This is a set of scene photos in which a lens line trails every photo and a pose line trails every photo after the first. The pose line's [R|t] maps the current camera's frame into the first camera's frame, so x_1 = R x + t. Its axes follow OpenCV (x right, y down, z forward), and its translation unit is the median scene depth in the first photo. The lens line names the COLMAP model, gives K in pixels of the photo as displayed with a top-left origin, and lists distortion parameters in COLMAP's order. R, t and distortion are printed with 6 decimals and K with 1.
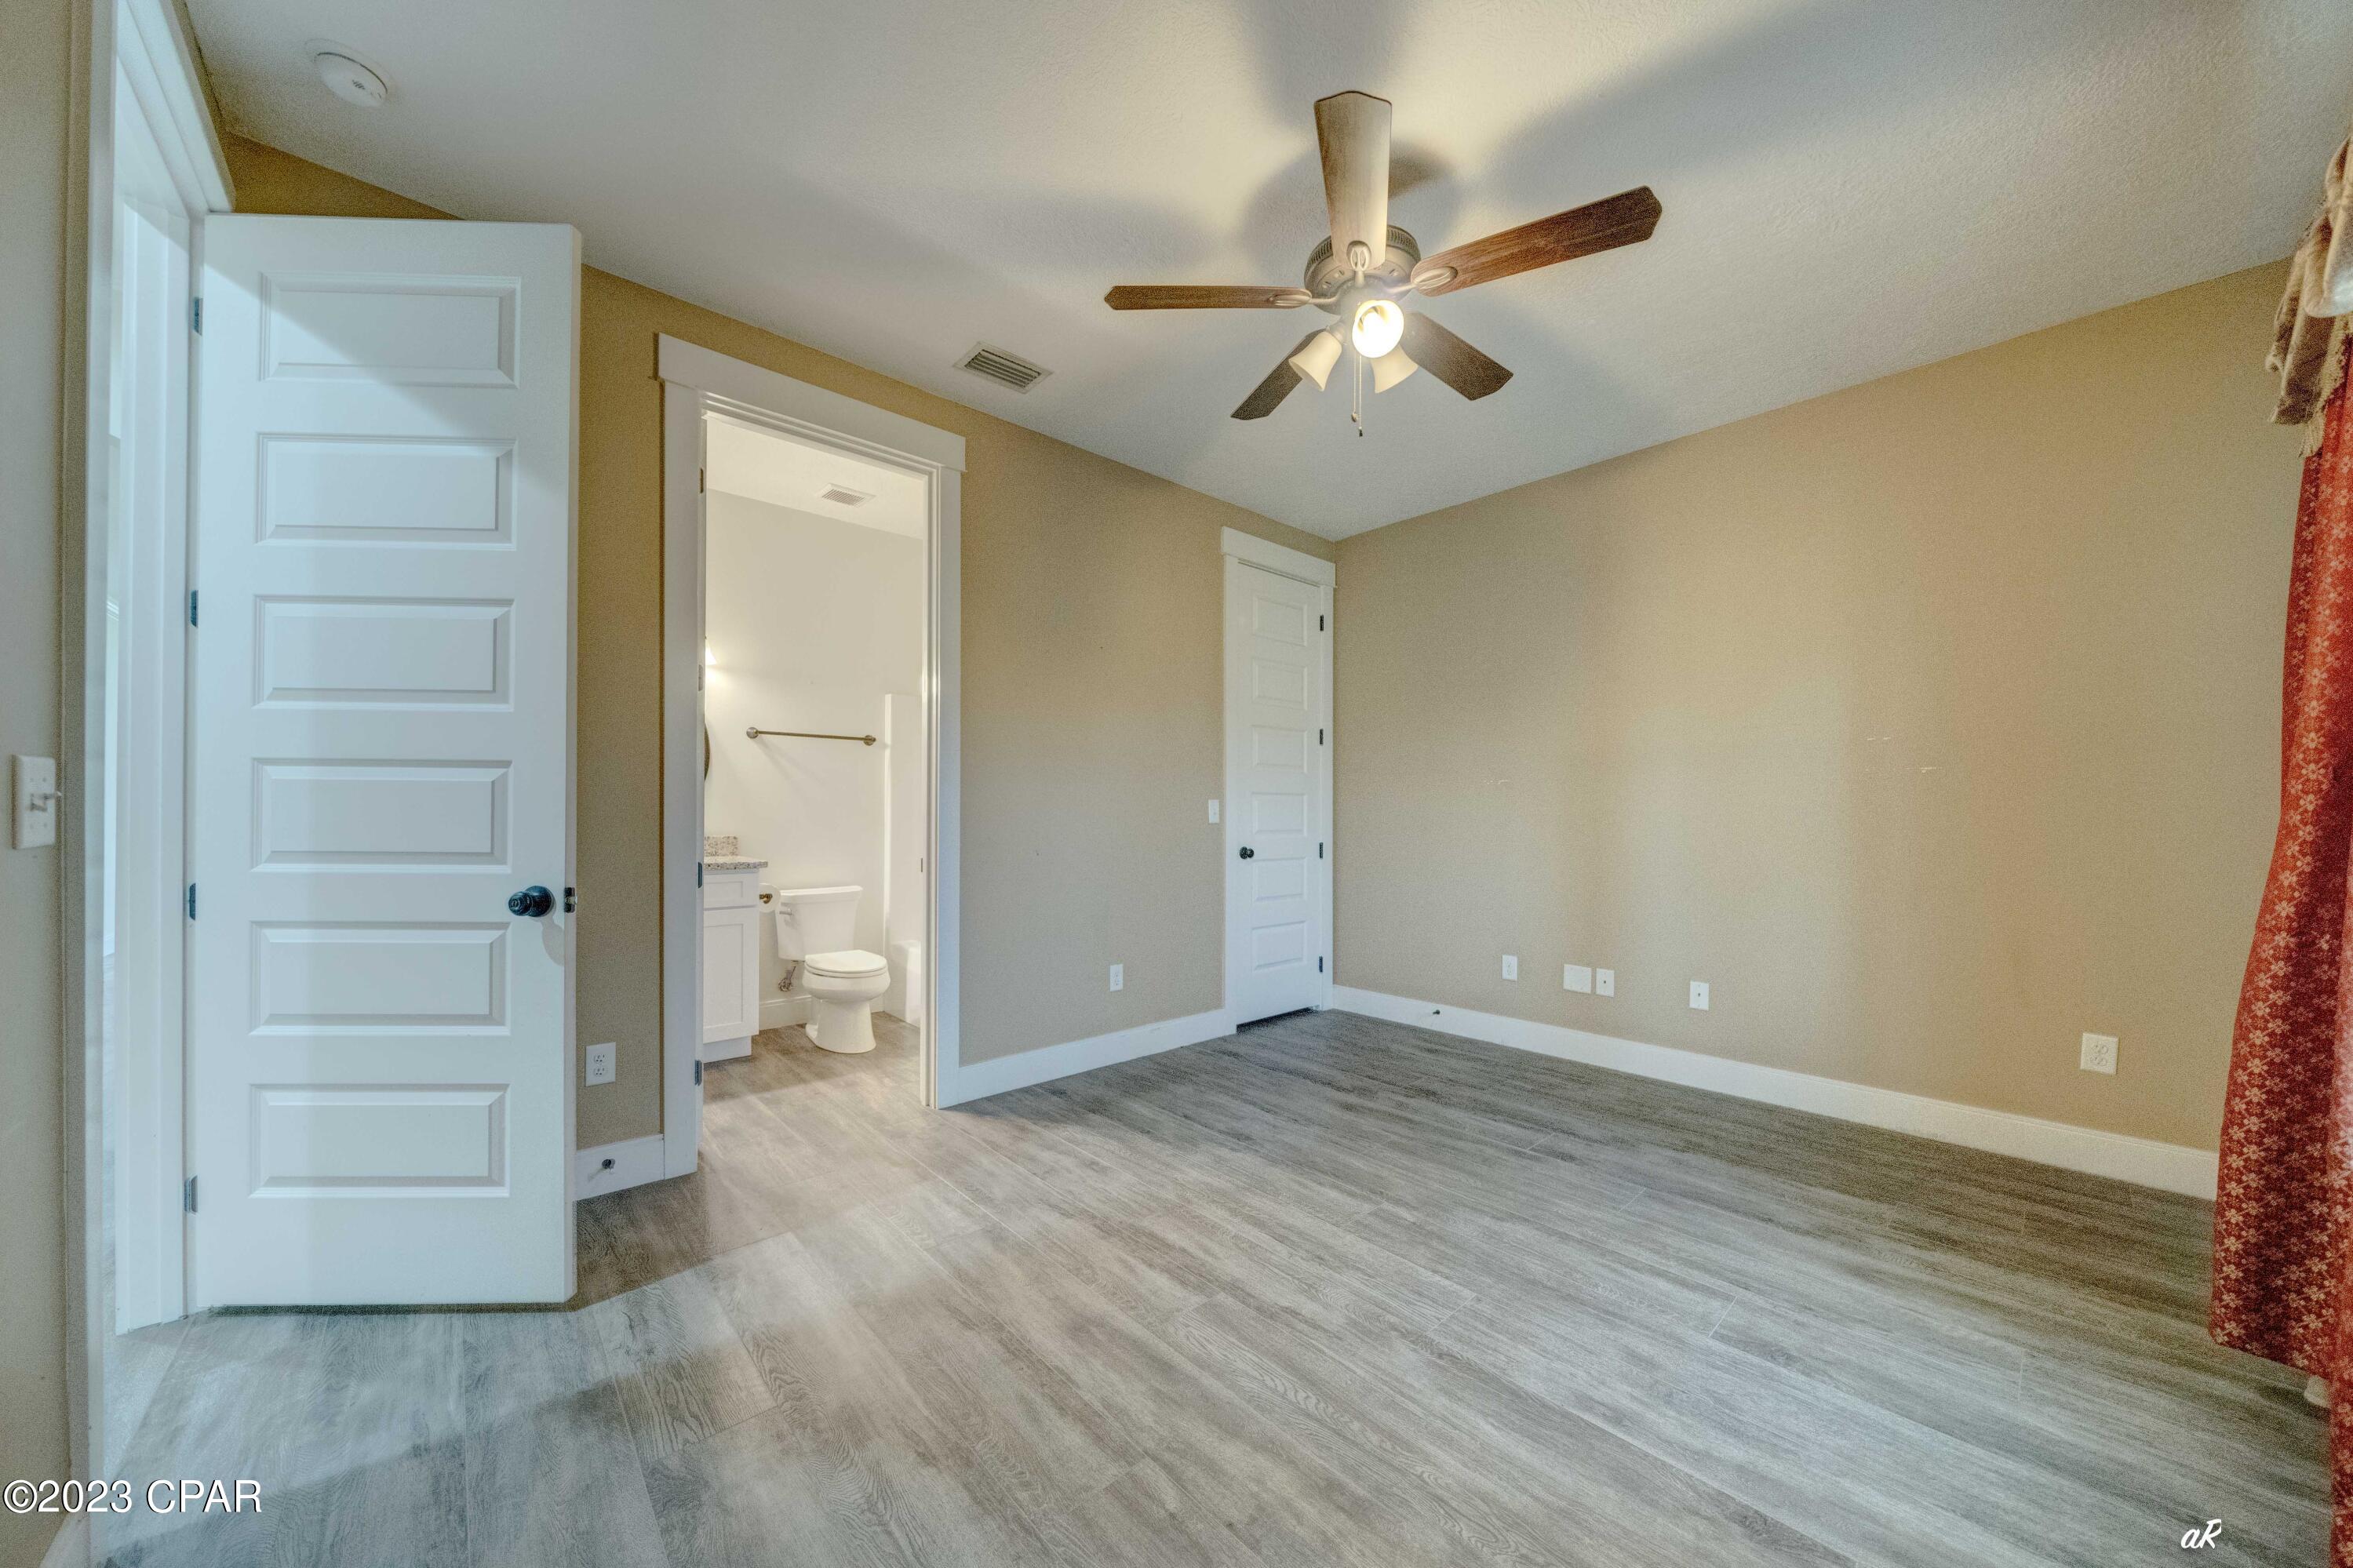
lens RADIAL K [[811.0, 0, 1182.1], [0, 811.0, 802.1], [0, 0, 1]] dist [-0.005846, 0.000913]
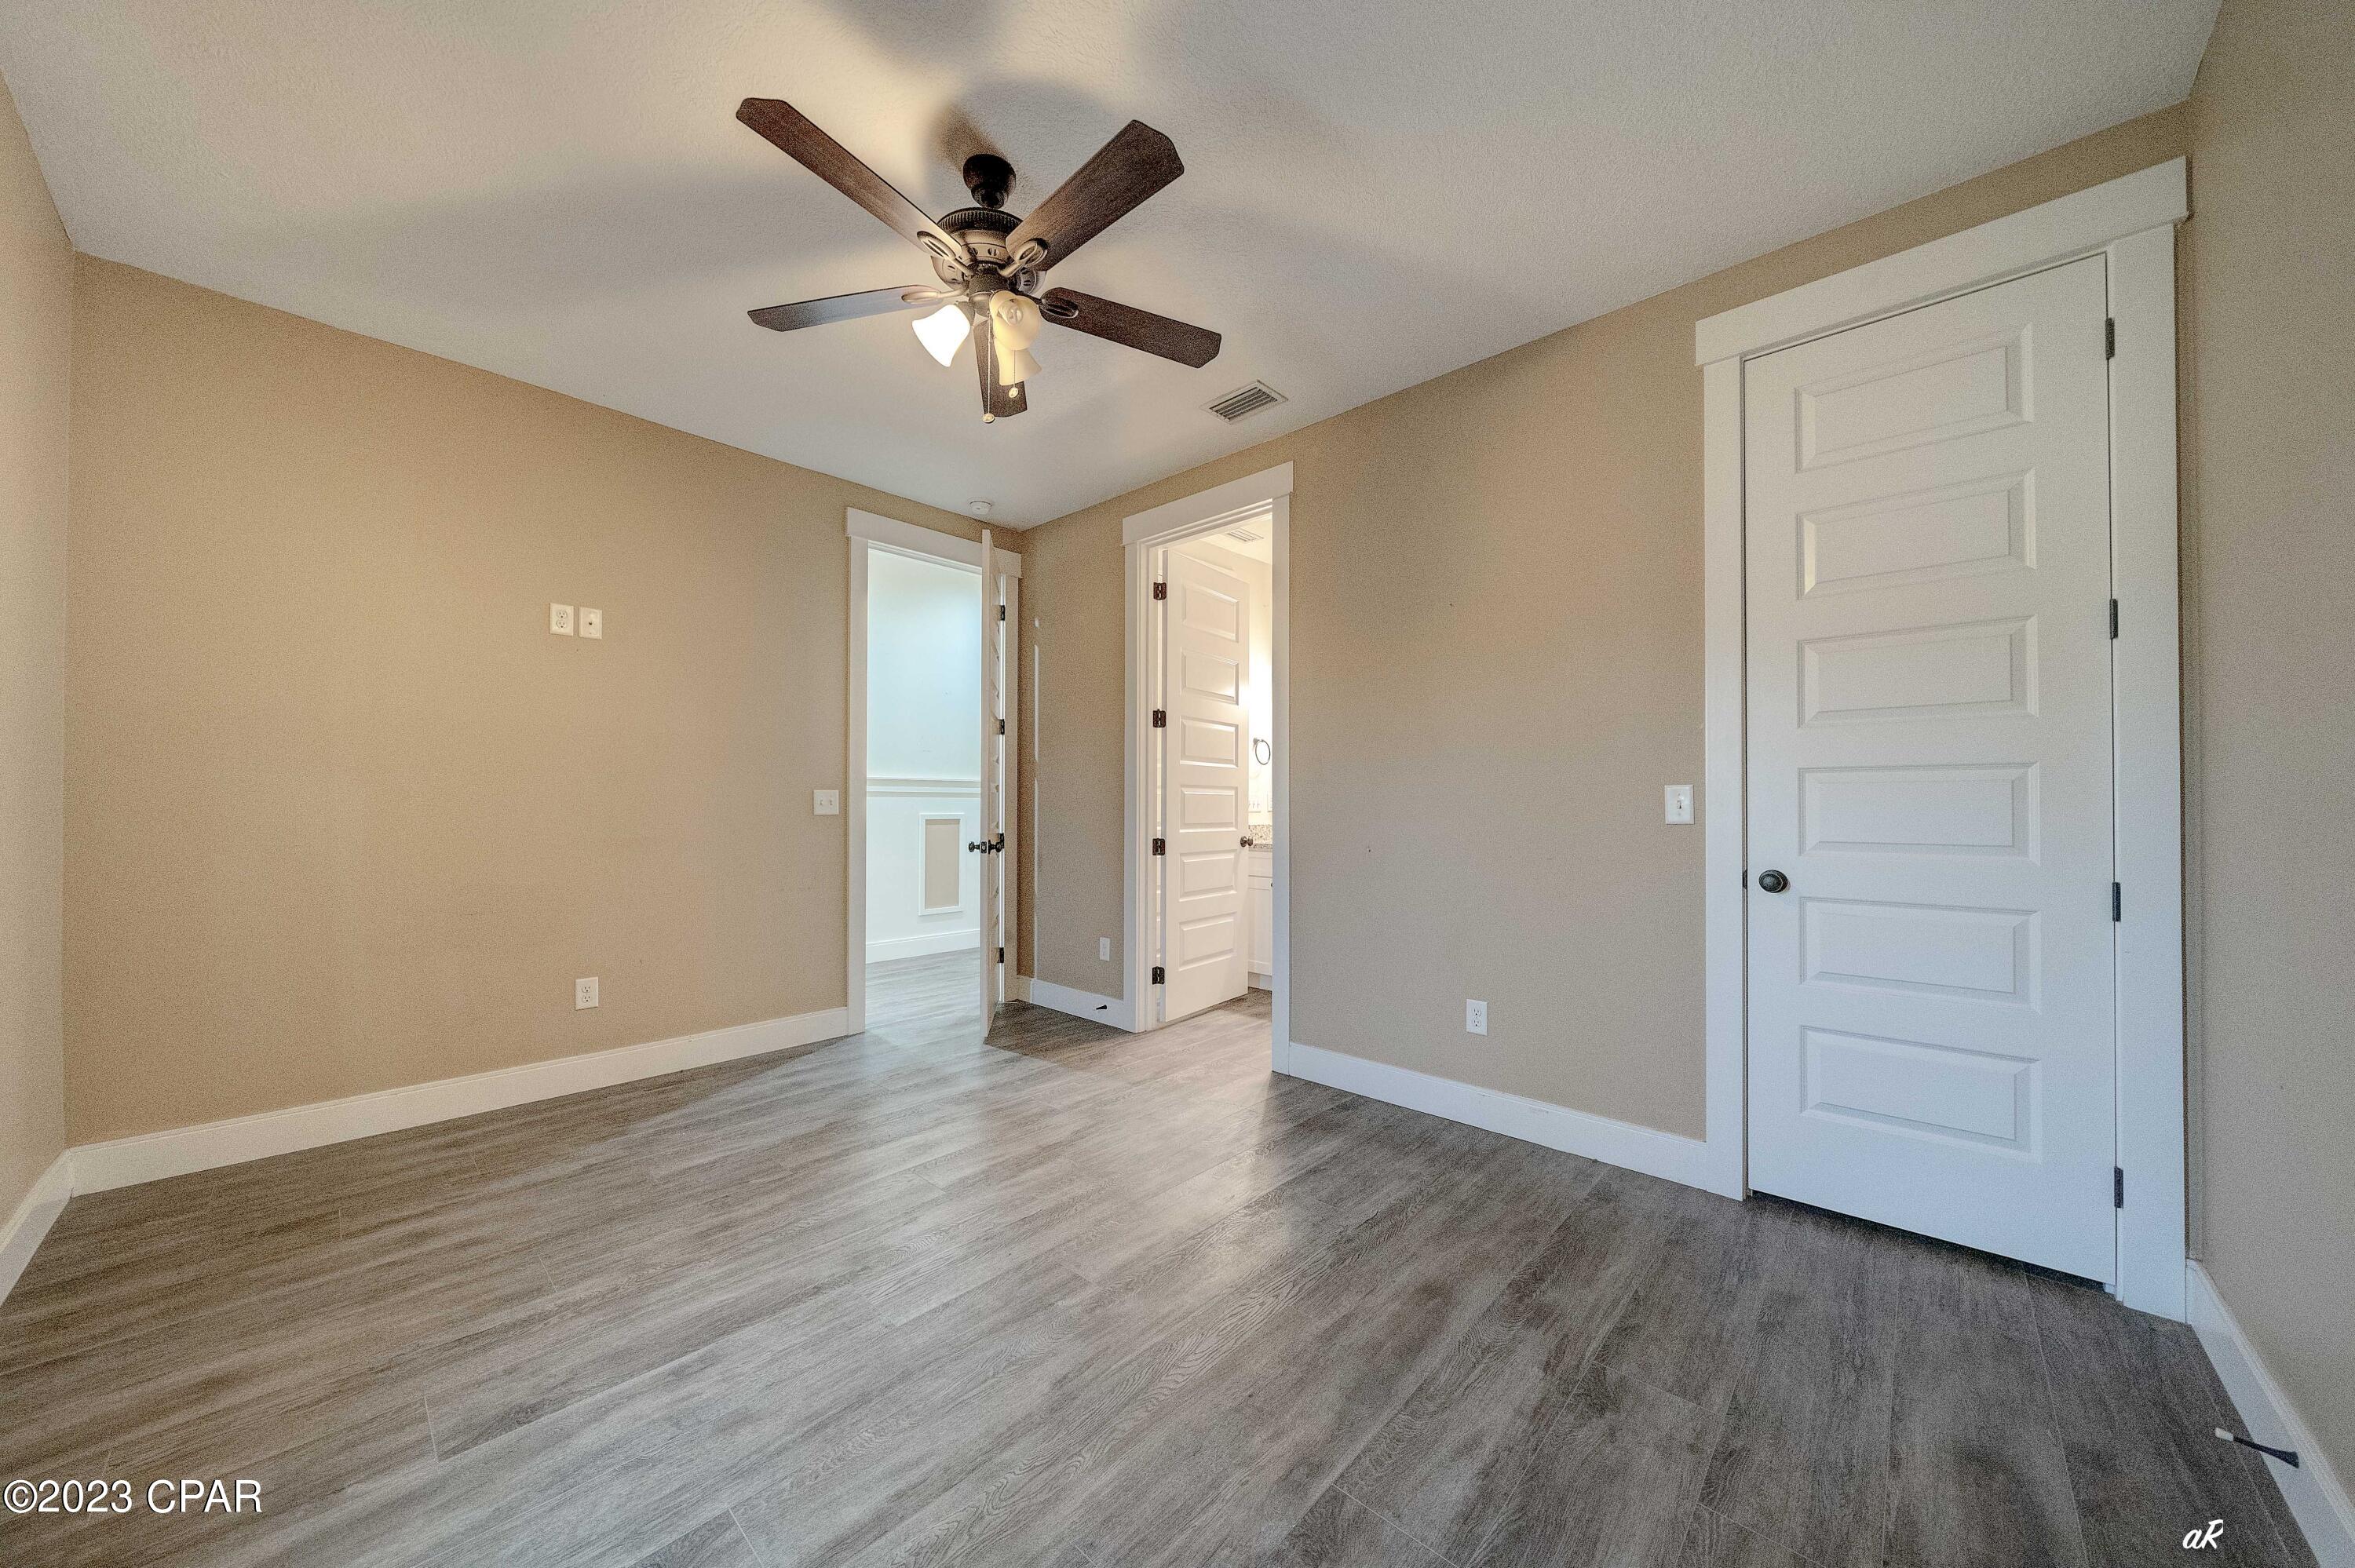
lens RADIAL K [[811.7, 0, 1165.3], [0, 811.7, 787.5], [0, 0, 1]] dist [-0.005846, 0.000913]
pose [[0.077898, -0.020869, -0.996743, 1.579889], [0.011880, 0.999729, -0.020003, 0.016121], [0.996891, -0.010283, 0.078125, 1.480330]]
